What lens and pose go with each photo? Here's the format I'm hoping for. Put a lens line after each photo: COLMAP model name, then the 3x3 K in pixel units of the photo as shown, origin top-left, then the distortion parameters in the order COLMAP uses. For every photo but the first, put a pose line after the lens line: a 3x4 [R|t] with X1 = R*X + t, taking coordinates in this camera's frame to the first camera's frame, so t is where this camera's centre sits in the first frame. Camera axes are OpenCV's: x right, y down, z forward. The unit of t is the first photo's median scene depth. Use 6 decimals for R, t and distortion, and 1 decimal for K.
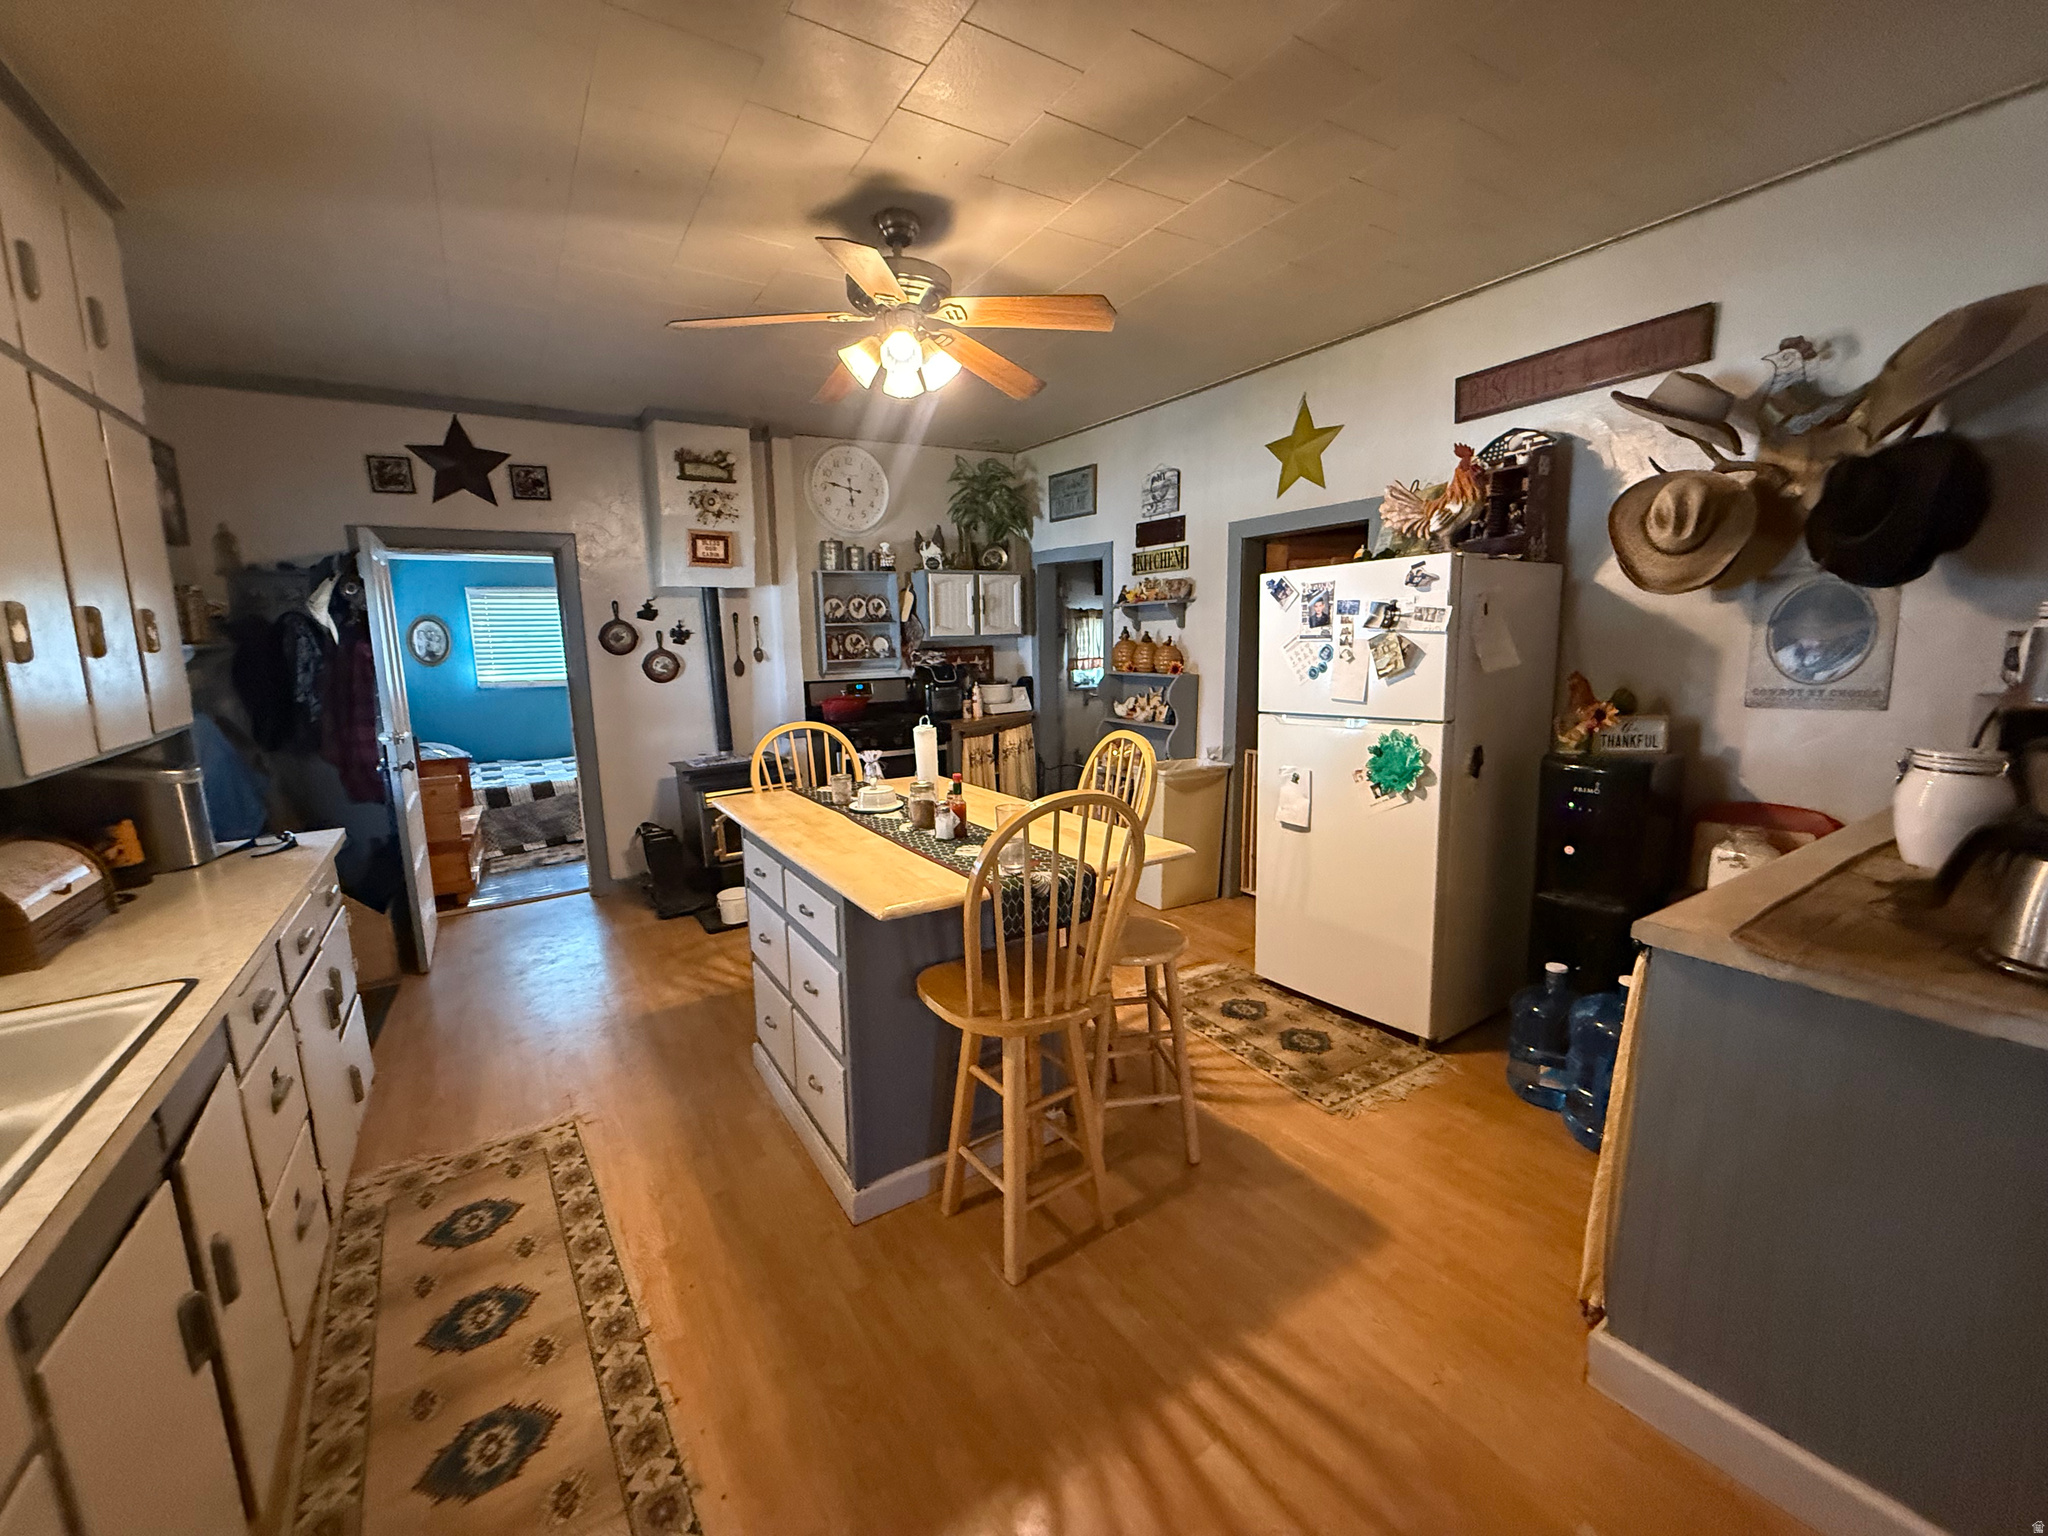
lens RADIAL K [[816.3, 0, 1014.6], [0, 816.3, 765.6], [0, 0, 1]] dist [0.005873, 0.000637]
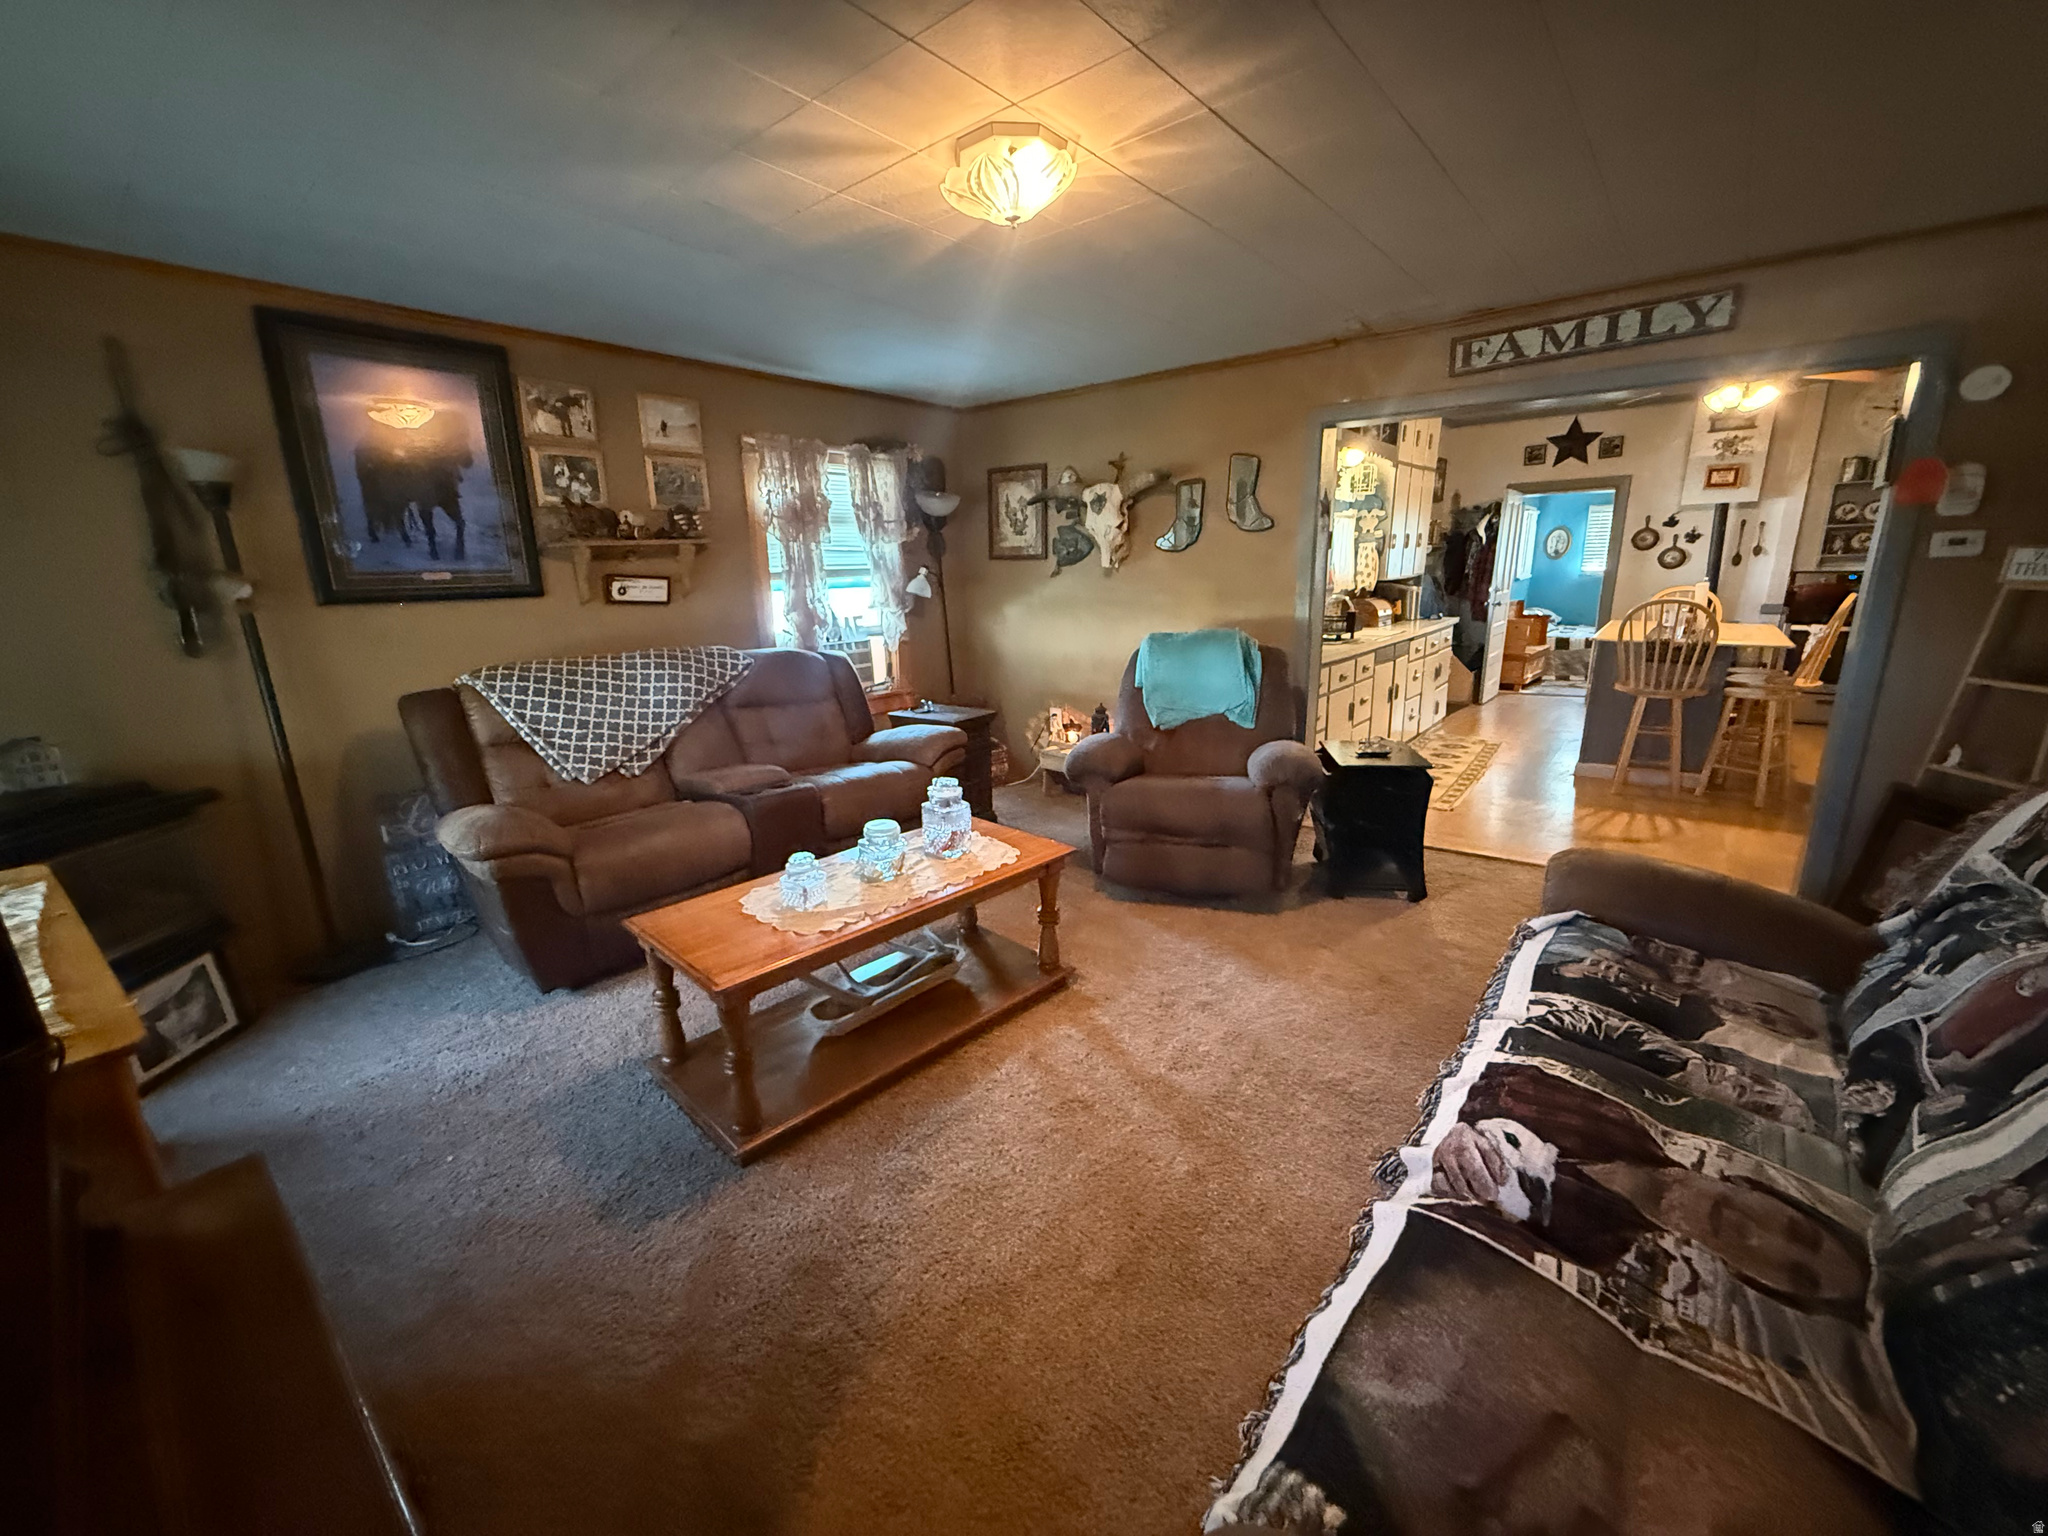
lens RADIAL K [[816.3, 0, 1023.3], [0, 816.3, 771.7], [0, 0, 1]] dist [0.005873, 0.000637]
pose [[0.319628, 0.247448, -0.914662, 1.093329], [-0.135752, 0.967300, 0.214249, 0.161076], [0.937768, 0.055687, 0.342768, -1.023452]]
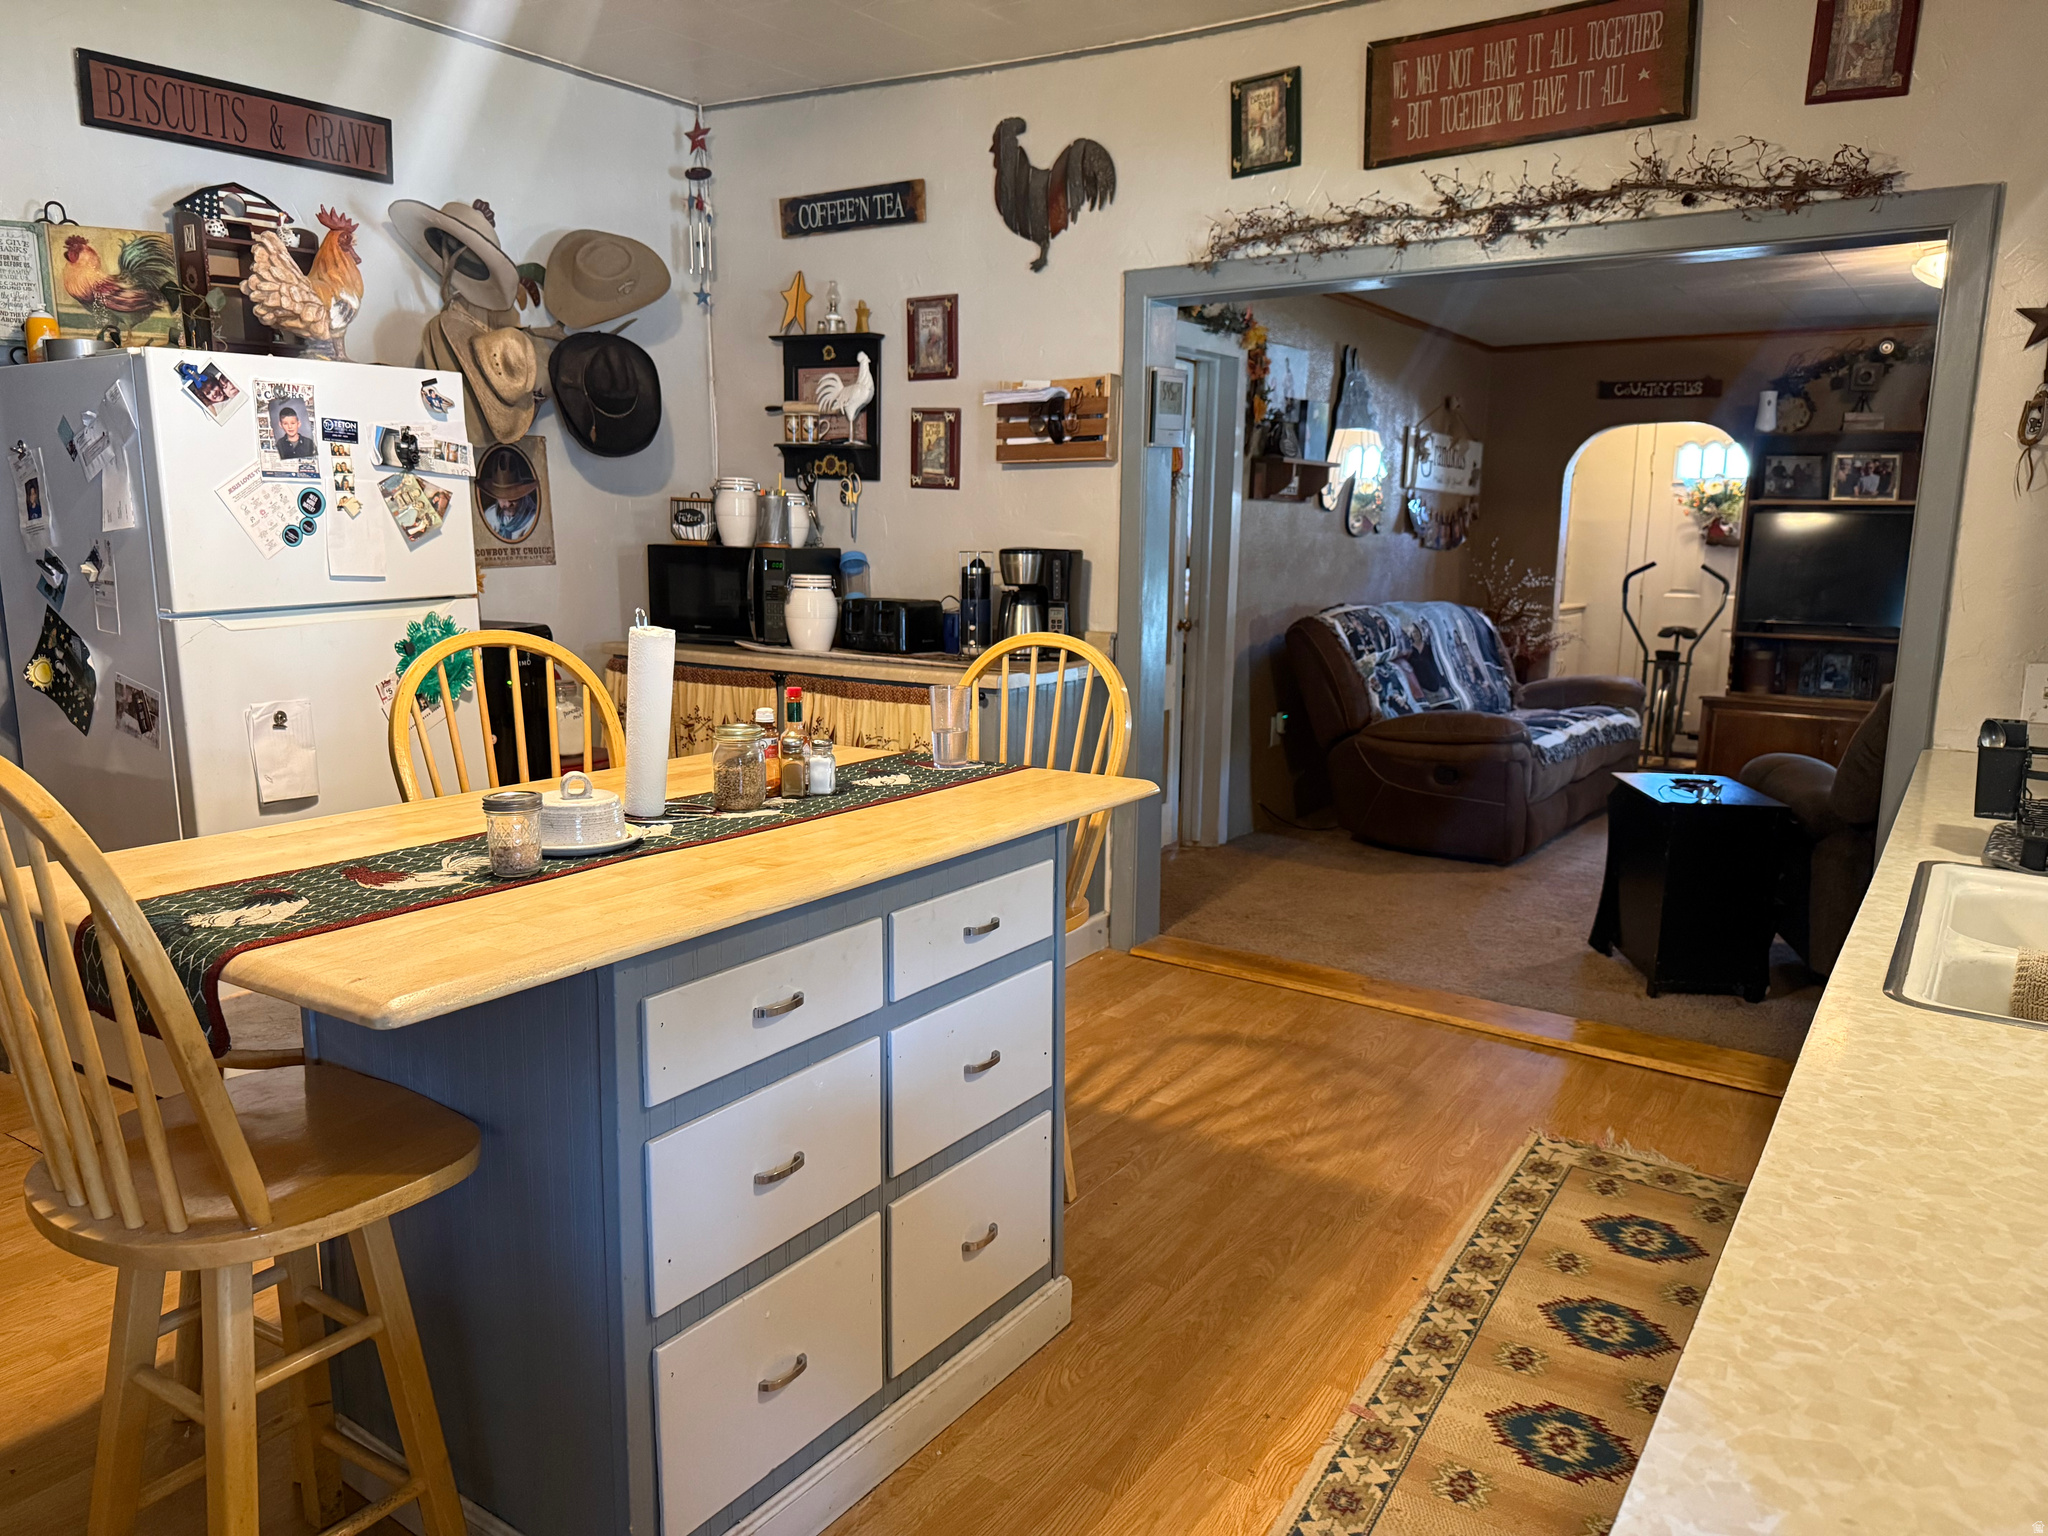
lens RADIAL K [[1406.0, 0, 1010.0], [0, 1406.0, 777.5], [0, 0, 1]] dist [0.001268, -0.004921]
pose [[-0.386672, -0.150492, 0.909856, -0.804346], [0.141626, 0.965202, 0.219834, -0.095553], [-0.911278, 0.213863, -0.351903, 0.932446]]
